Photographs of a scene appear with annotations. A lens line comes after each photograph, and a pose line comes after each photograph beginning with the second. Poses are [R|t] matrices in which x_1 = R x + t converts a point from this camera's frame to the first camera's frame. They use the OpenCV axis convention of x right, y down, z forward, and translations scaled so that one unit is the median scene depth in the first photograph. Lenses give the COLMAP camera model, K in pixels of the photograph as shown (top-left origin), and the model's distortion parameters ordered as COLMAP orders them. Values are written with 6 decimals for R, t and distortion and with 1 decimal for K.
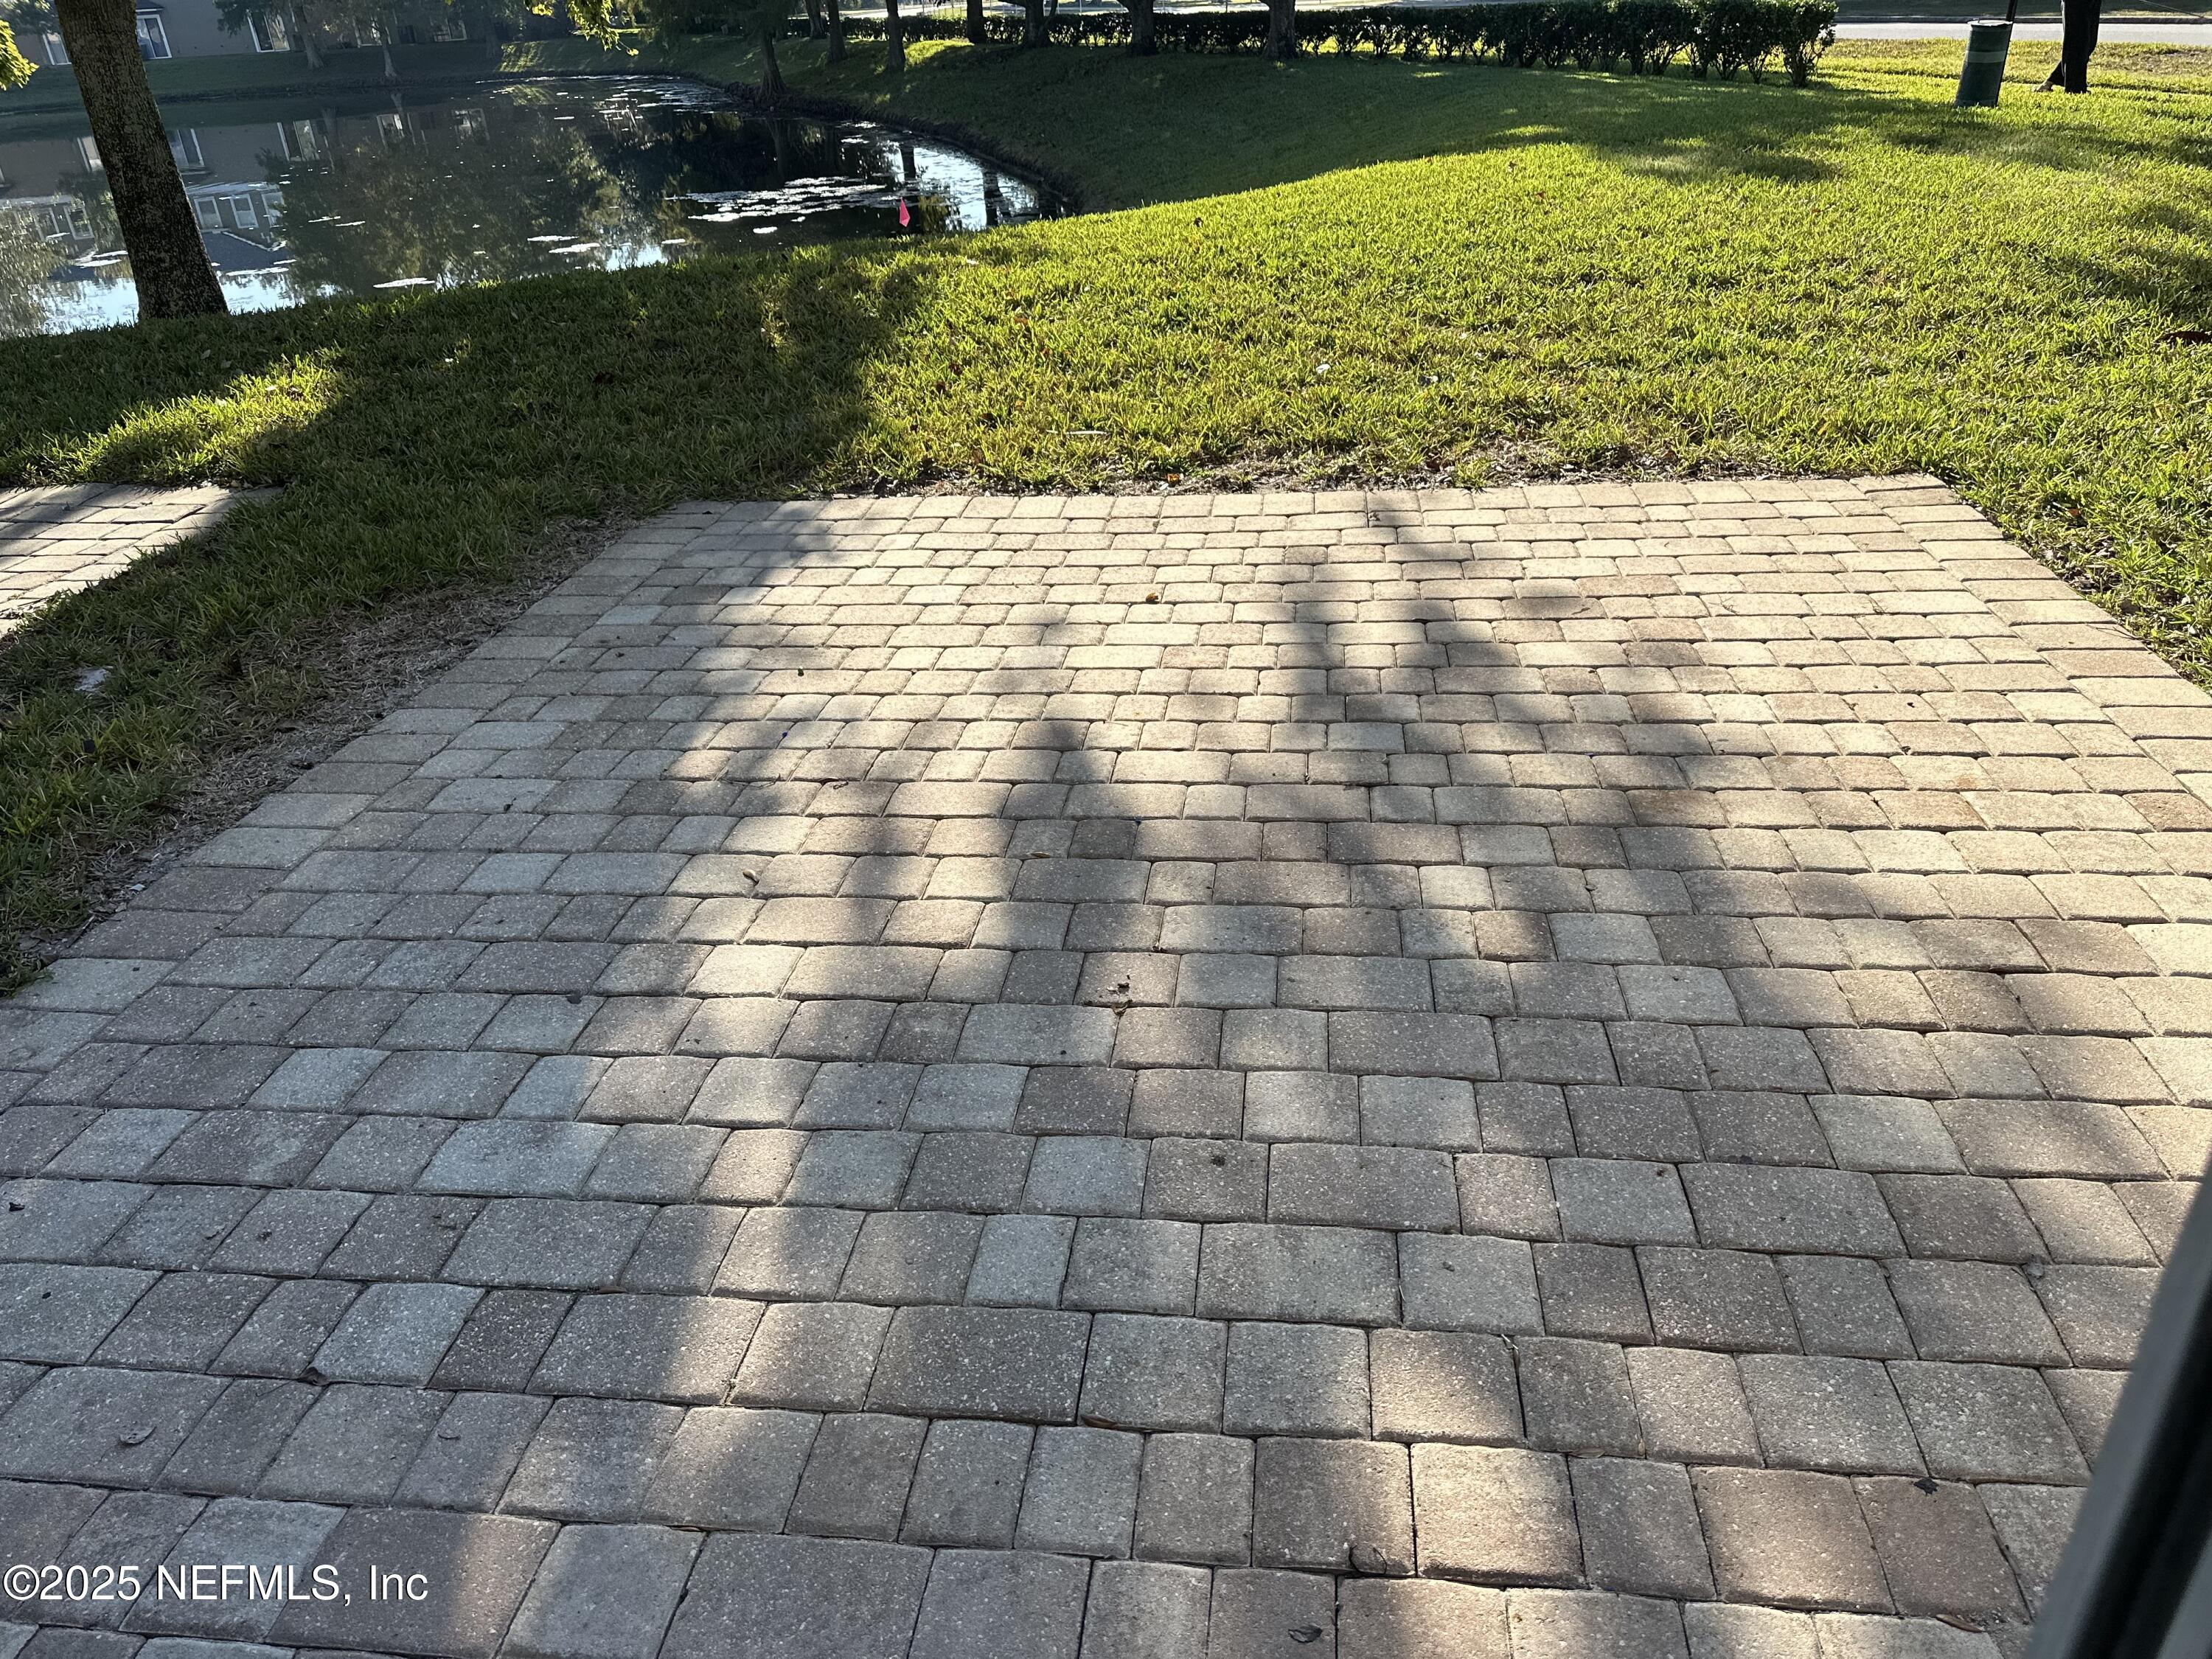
lens RADIAL K [[1554.6, 0, 1110.7], [0, 1554.6, 825.4], [0, 0, 1]] dist [0.022055, -0.022502]
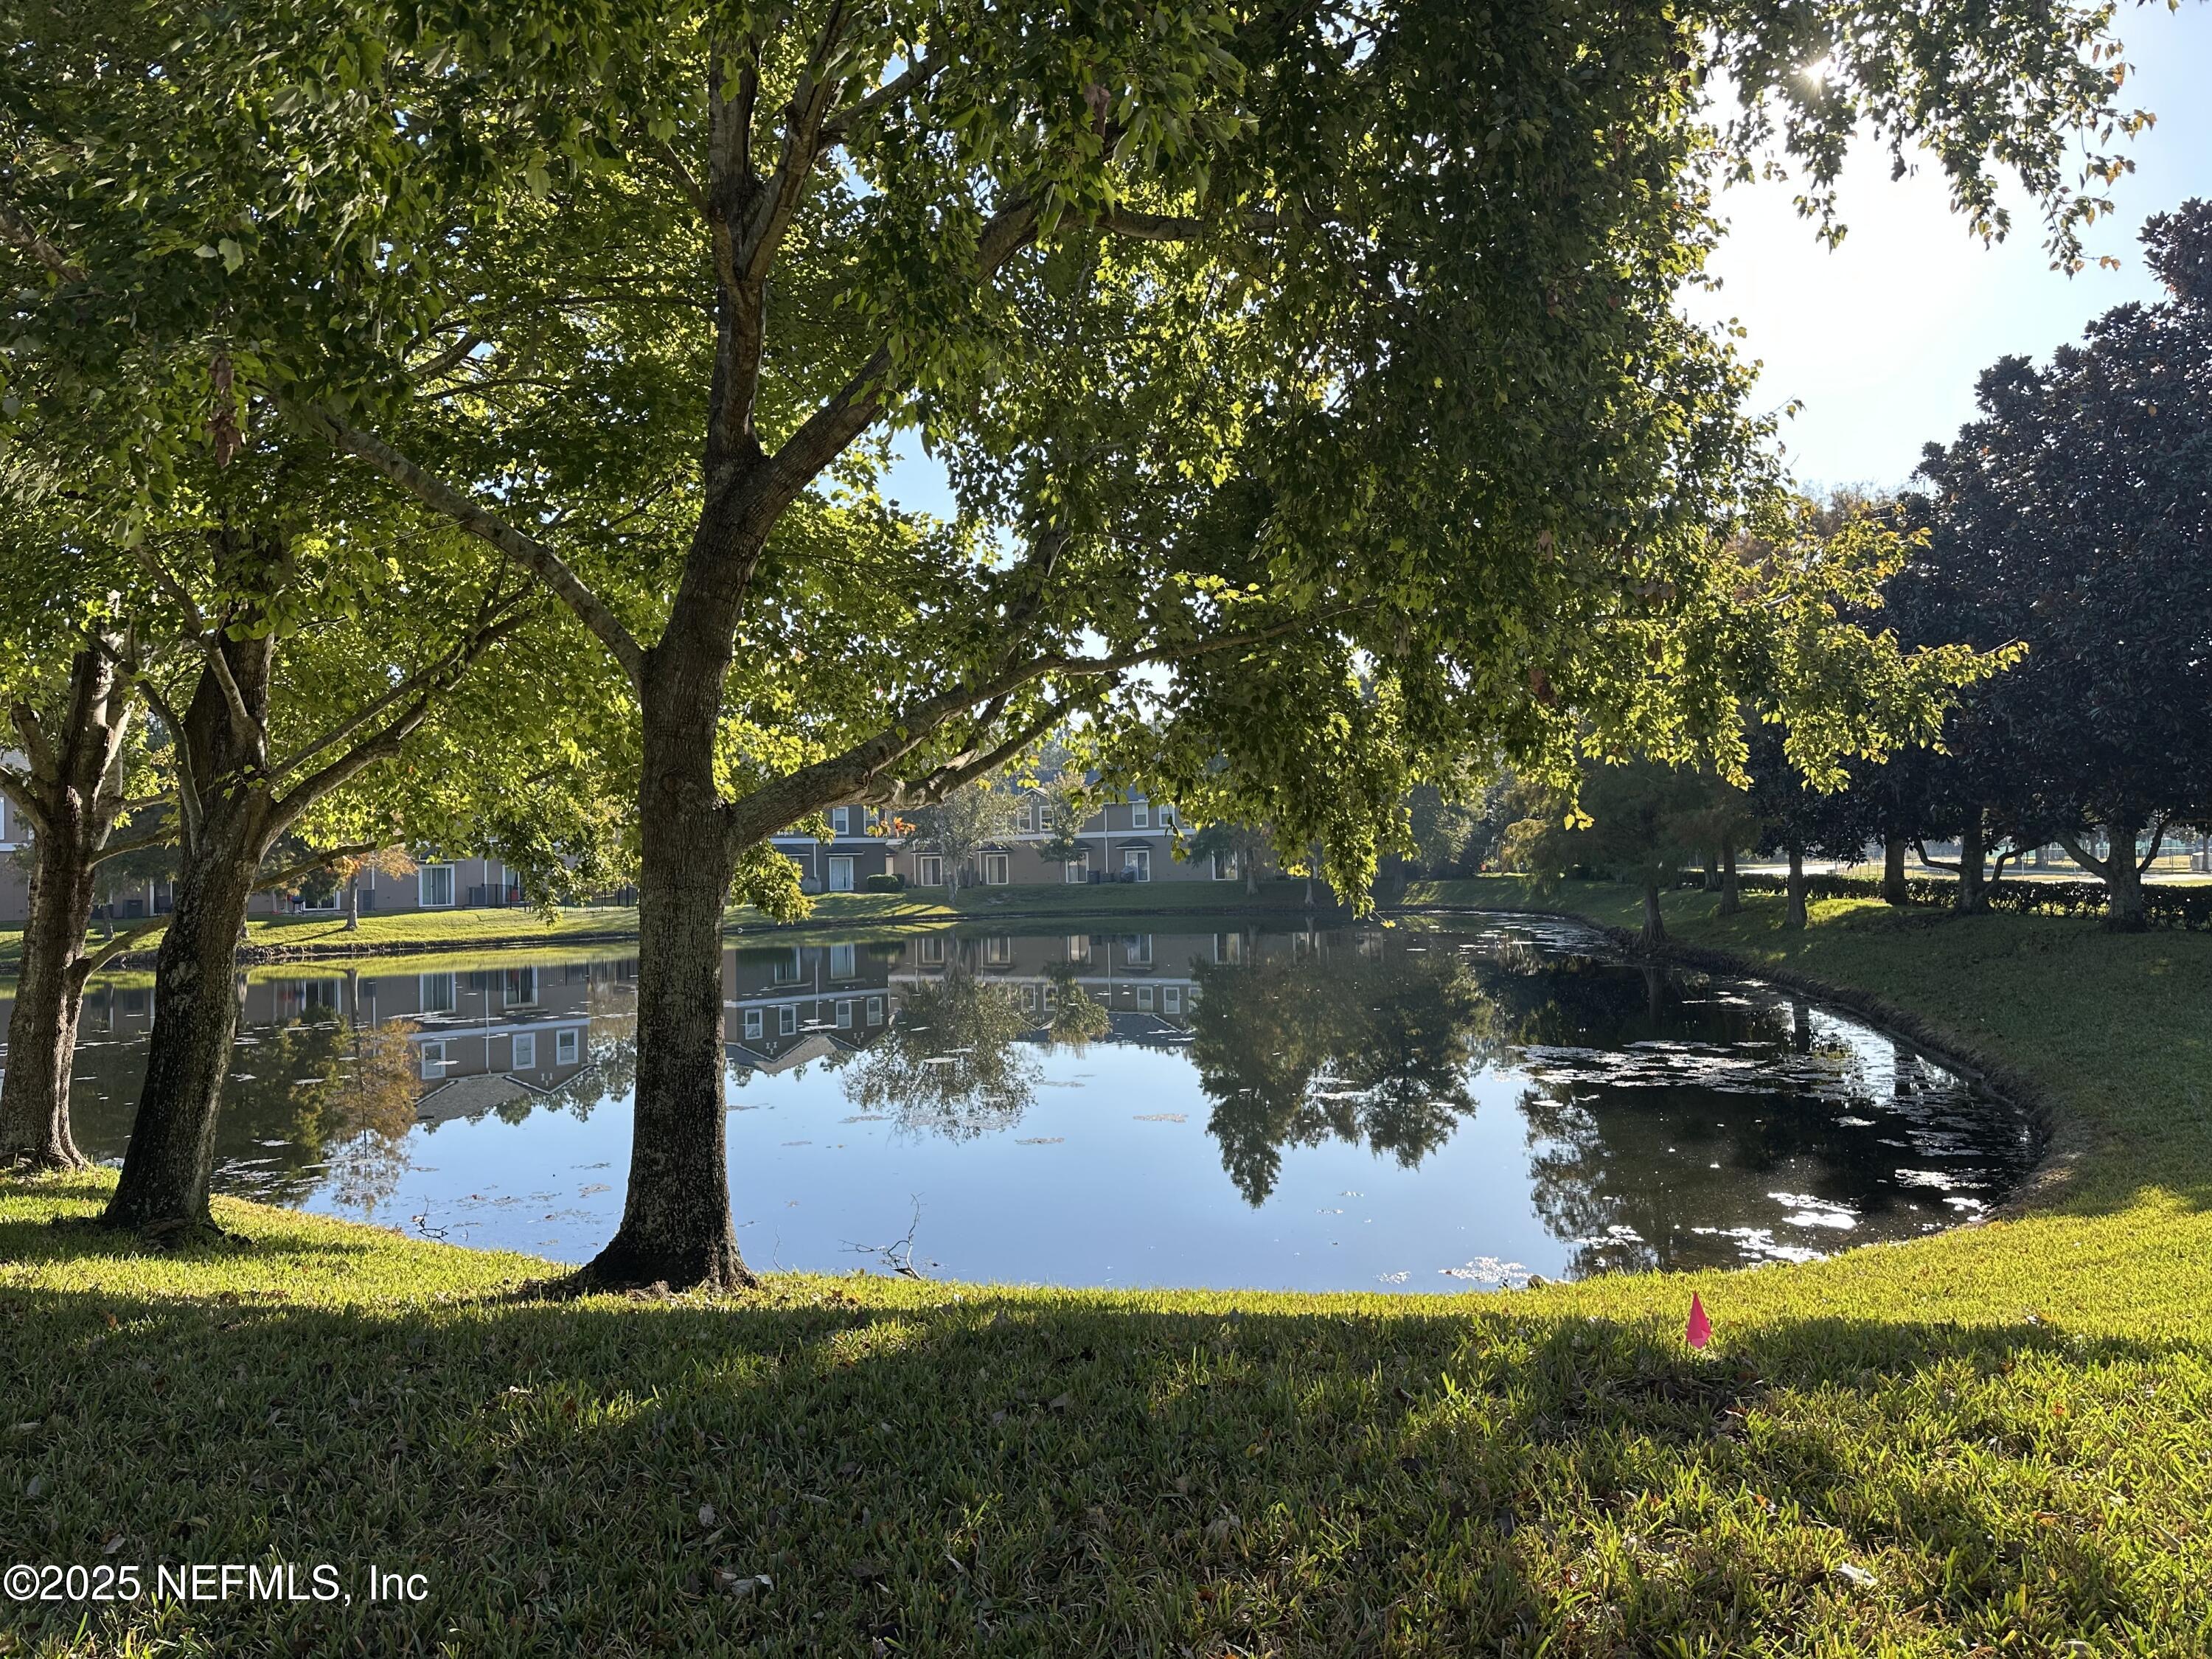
lens RADIAL K [[1554.6, 0, 1096.1], [0, 1554.6, 824.7], [0, 0, 1]] dist [0.022055, -0.022502]
pose [[0.855019, 0.021993, -0.518130, -0.013919], [-0.268446, 0.873599, -0.405909, -0.047919], [0.443710, 0.486149, 0.752848, 0.086715]]
